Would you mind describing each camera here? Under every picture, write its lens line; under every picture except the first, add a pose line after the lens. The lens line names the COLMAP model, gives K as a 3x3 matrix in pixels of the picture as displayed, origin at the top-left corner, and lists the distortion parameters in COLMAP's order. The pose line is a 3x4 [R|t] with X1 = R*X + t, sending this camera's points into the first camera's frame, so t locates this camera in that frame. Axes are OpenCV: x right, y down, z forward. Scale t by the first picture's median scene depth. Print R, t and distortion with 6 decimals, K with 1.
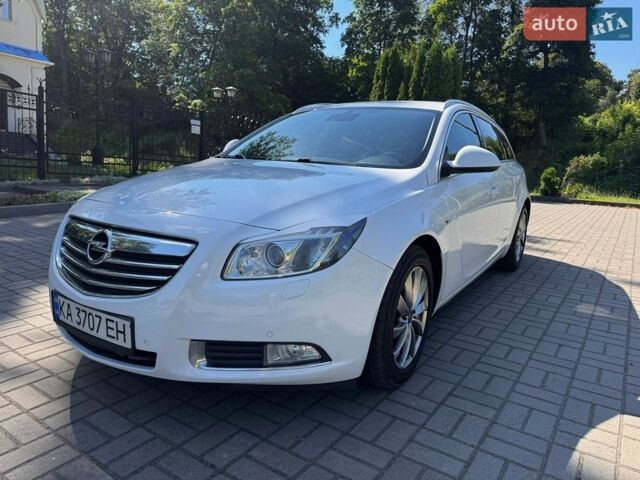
lens RADIAL K [[454.1, 0, 320.0], [0, 454.1, 240.0], [0, 0, 1]] dist [0.004865, -0.038192]
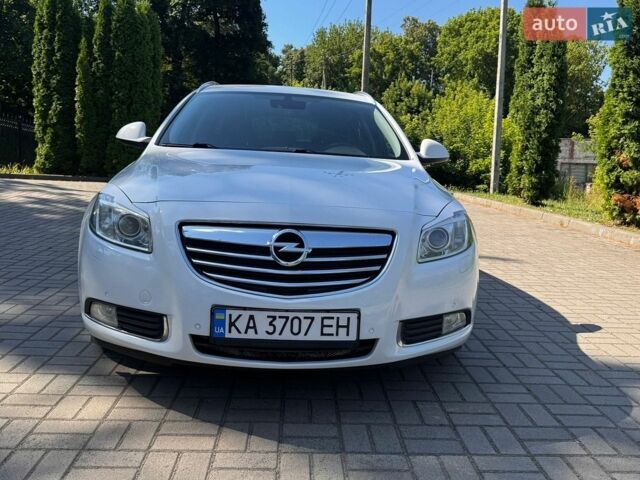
lens RADIAL K [[597.4, 0, 320.0], [0, 597.4, 240.0], [0, 0, 1]] dist [0.137078, -0.278673]
pose [[0.791713, -0.081713, 0.605404, -1.213156], [0.089329, 0.995847, 0.017593, -0.017972], [-0.604327, 0.040151, 0.795724, -0.043595]]
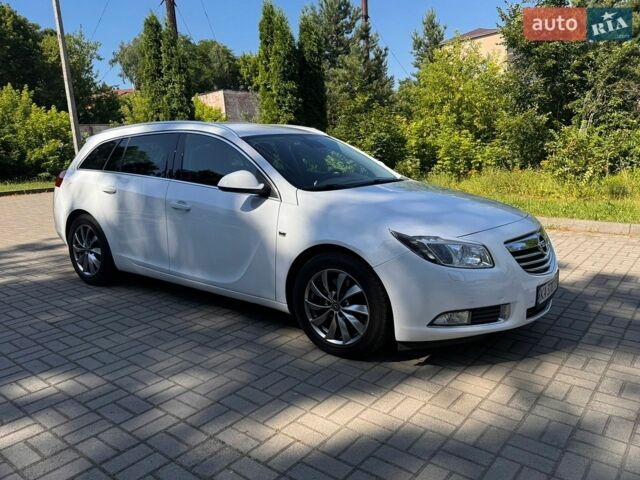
lens RADIAL K [[500.6, 0, 349.1], [0, 500.6, 239.4], [0, 0, 1]] dist [0.011922, 0.003142]
pose [[0.027889, -0.217057, 0.975760, -2.307697], [0.188216, 0.959821, 0.208132, -0.517479], [-0.981732, 0.177849, 0.067622, 1.579097]]
